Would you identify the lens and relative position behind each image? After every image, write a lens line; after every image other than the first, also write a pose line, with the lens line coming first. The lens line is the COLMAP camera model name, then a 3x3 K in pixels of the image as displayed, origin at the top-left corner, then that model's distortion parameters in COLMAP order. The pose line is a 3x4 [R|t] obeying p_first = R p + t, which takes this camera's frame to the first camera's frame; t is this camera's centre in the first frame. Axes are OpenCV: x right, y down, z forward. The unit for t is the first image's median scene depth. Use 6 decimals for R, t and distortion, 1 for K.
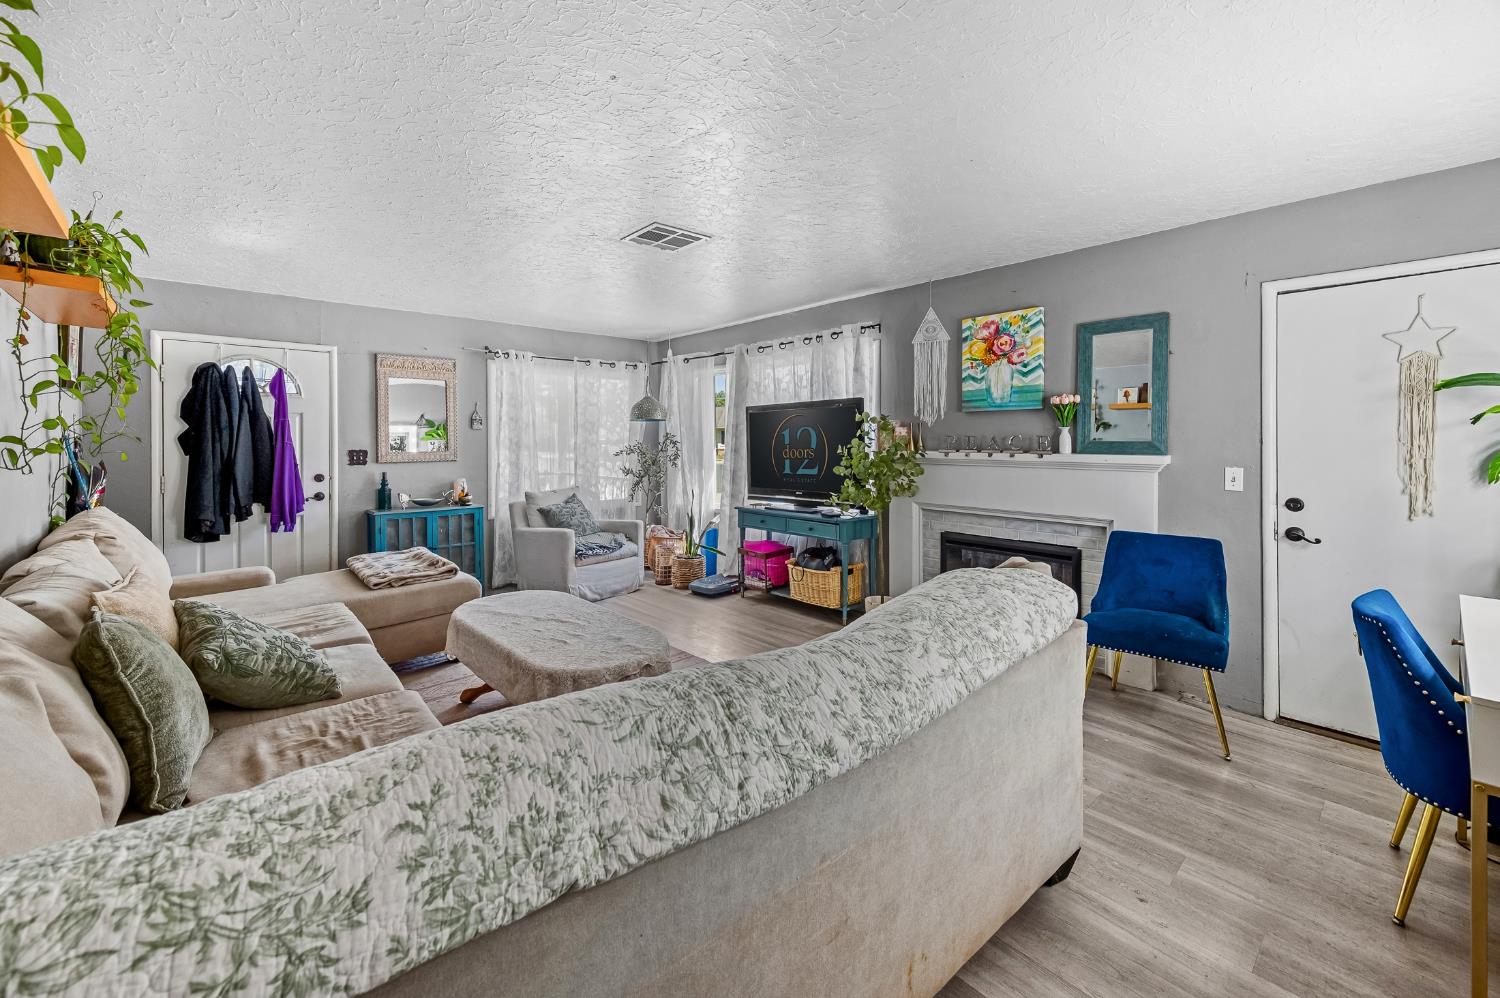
lens RADIAL K [[601.6, 0, 734.9], [0, 601.6, 439.1], [0, 0, 1]] dist [0.015289, -0.000404]
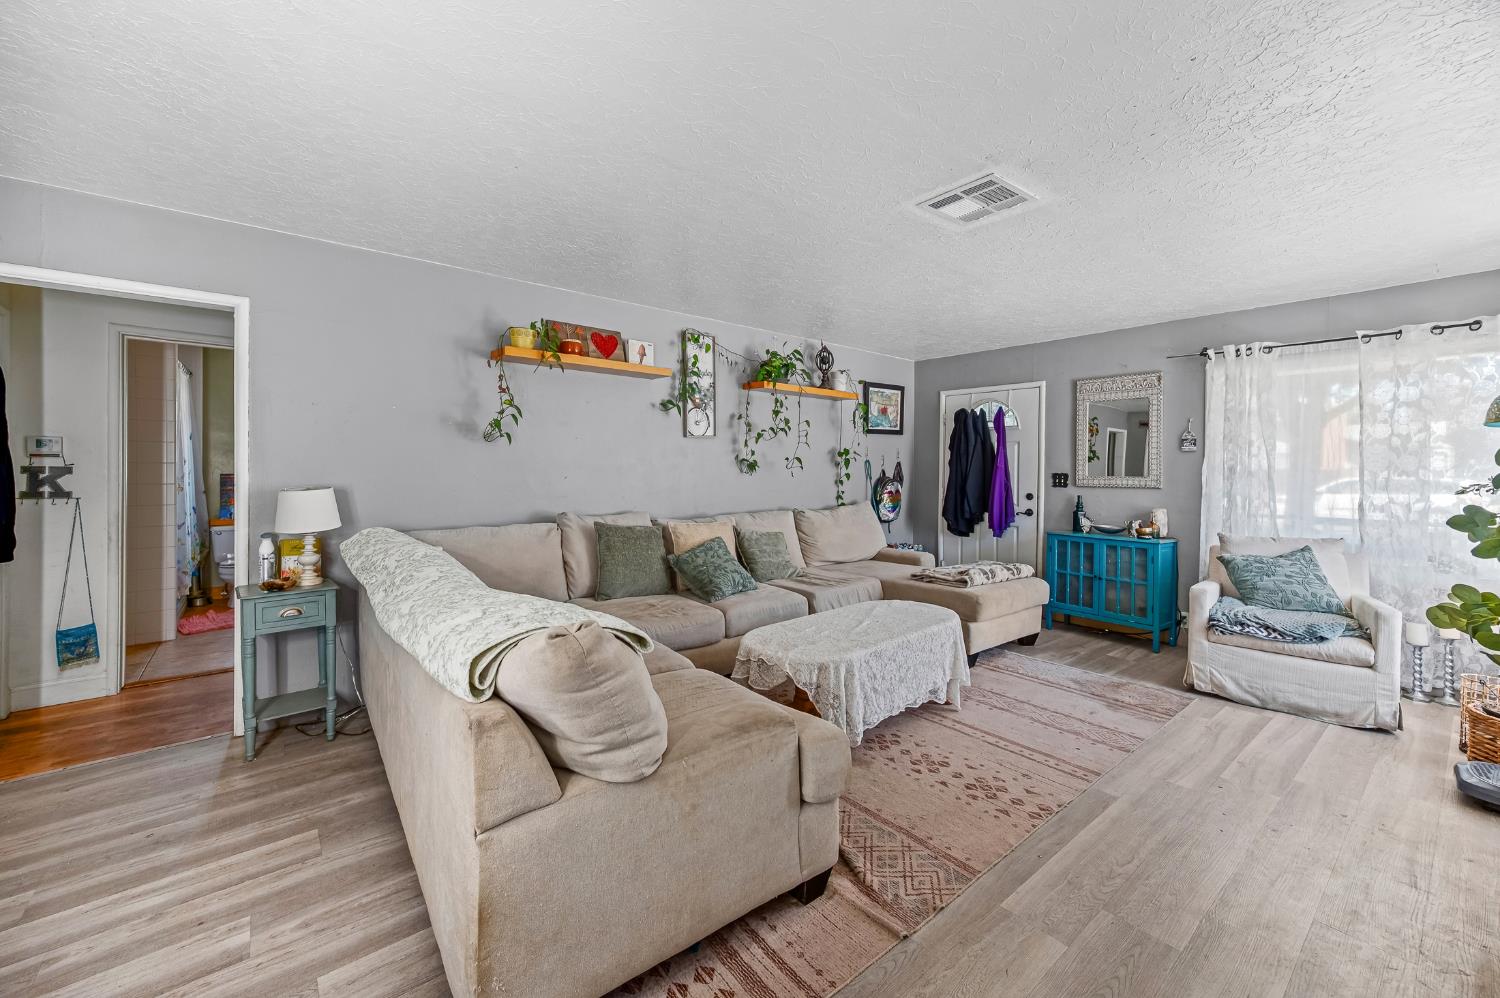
lens RADIAL K [[601.6, 0, 750.2], [0, 601.6, 475.5], [0, 0, 1]] dist [0.015289, -0.000404]
pose [[-0.037599, 0.014437, -0.999189, 0.515924], [-0.009417, 0.999846, 0.014801, 0.012066], [0.999249, 0.009966, -0.037457, 0.527547]]
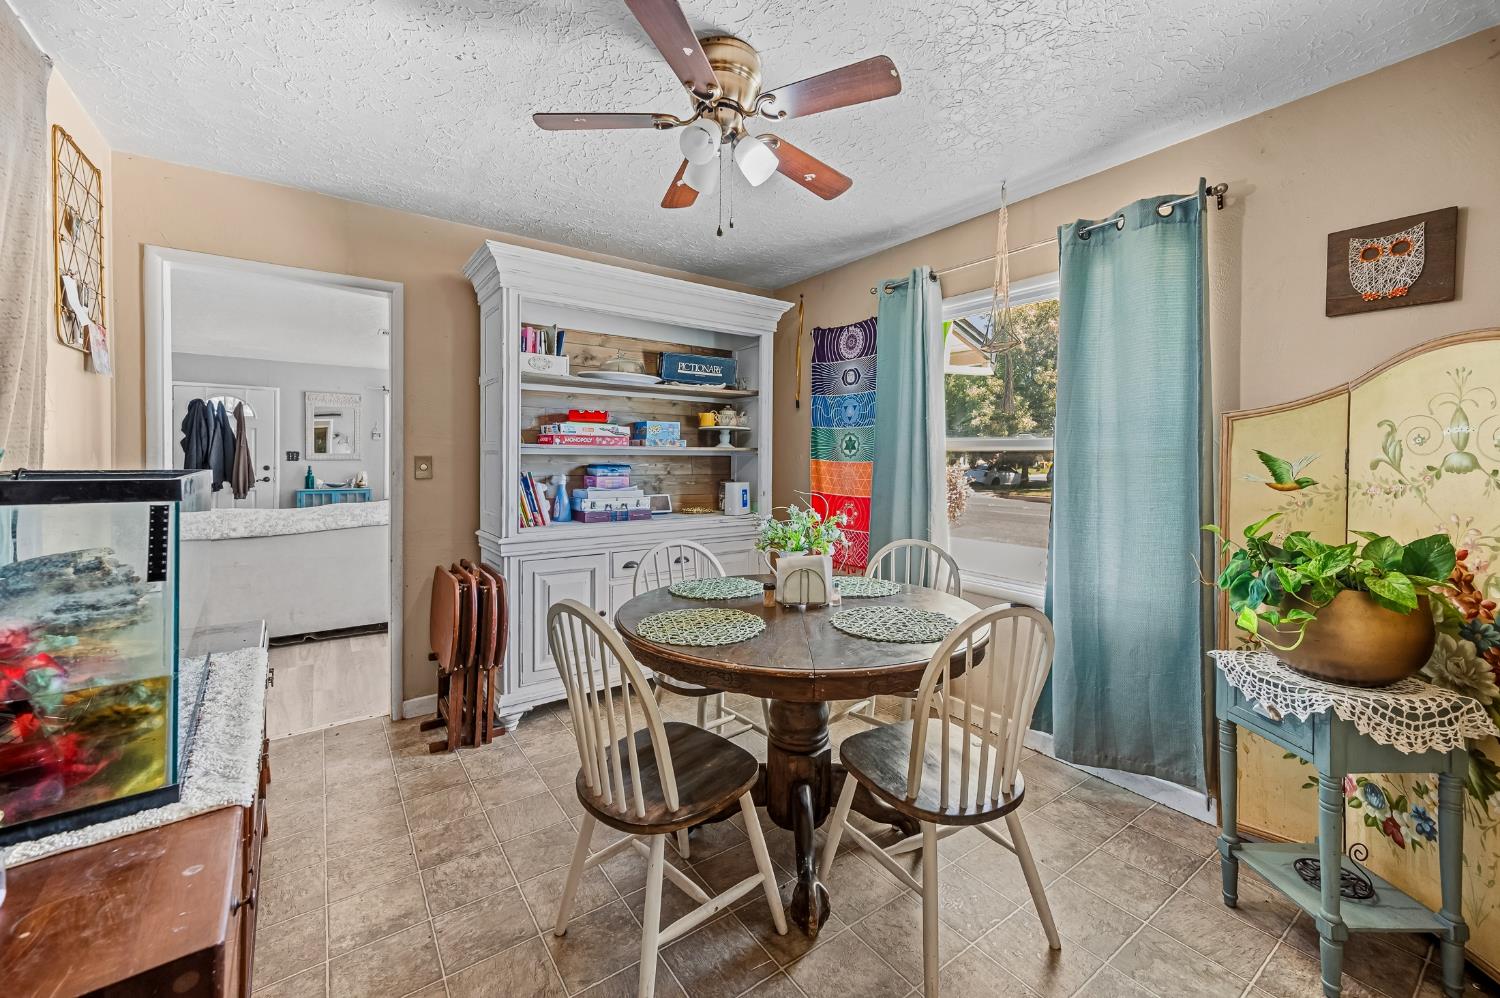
lens RADIAL K [[601.6, 0, 761.5], [0, 601.6, 465.1], [0, 0, 1]] dist [0.015289, -0.000404]
pose [[0.994564, 0.008295, -0.103797, 0.854391], [-0.007596, 0.999946, 0.007133, 0.035993], [0.103850, -0.006306, 0.994573, -0.520371]]
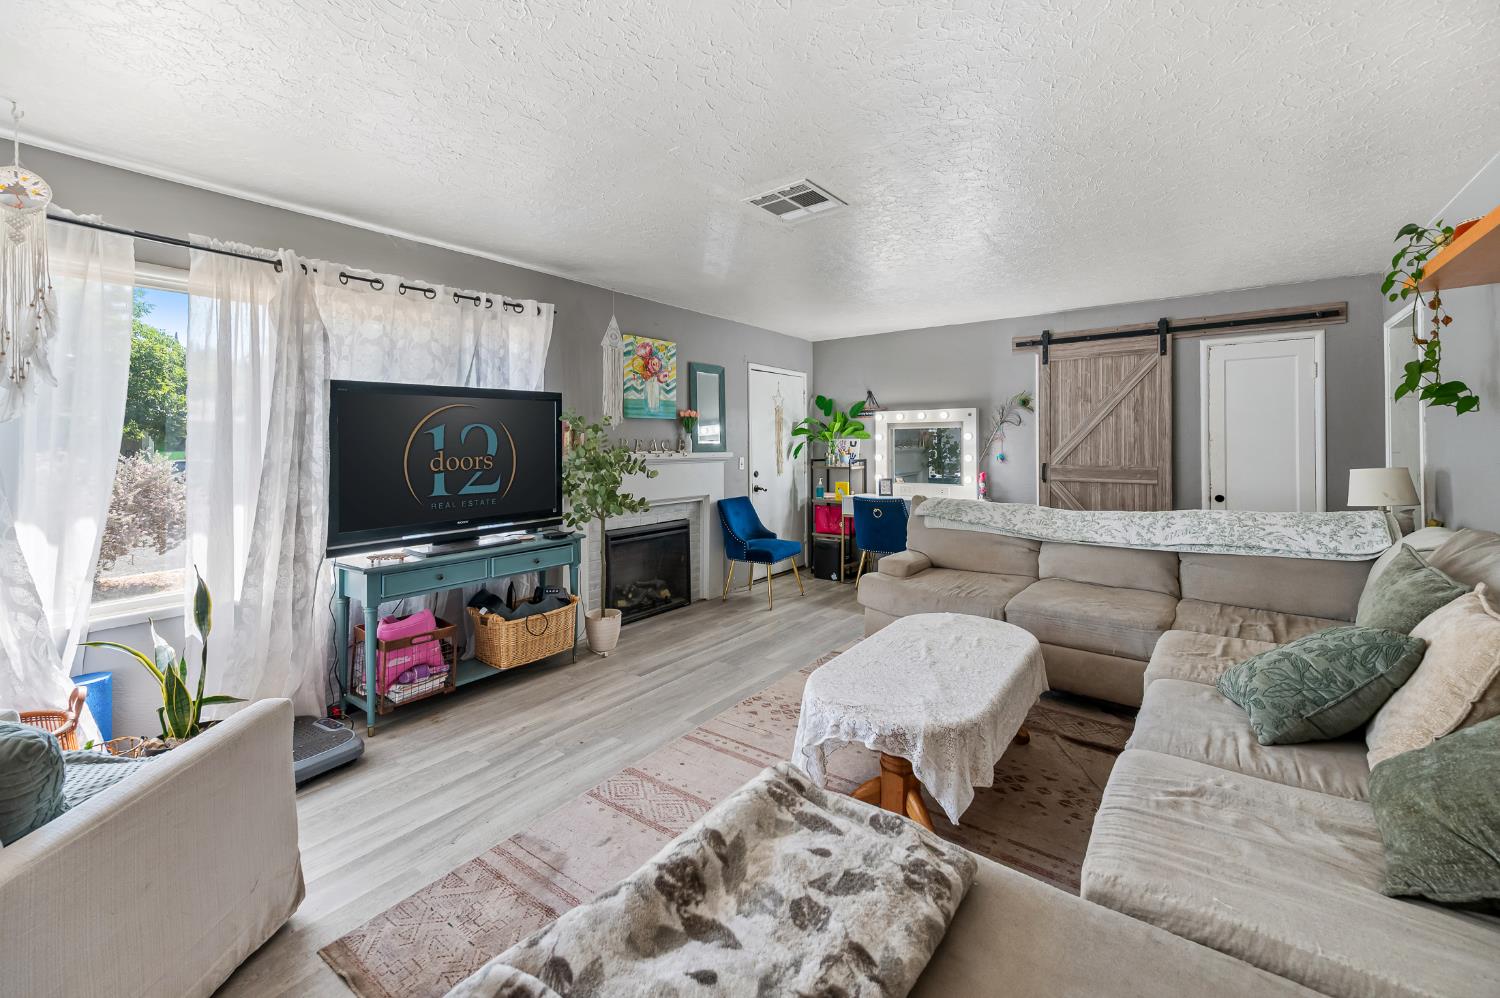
lens RADIAL K [[601.6, 0, 733.3], [0, 601.6, 438.2], [0, 0, 1]] dist [0.015289, -0.000404]
pose [[-0.169005, 0.014304, 0.985511, -0.661207], [0.007669, 0.999884, -0.013197, 0.007858], [-0.985585, 0.005327, -0.169095, 0.885675]]
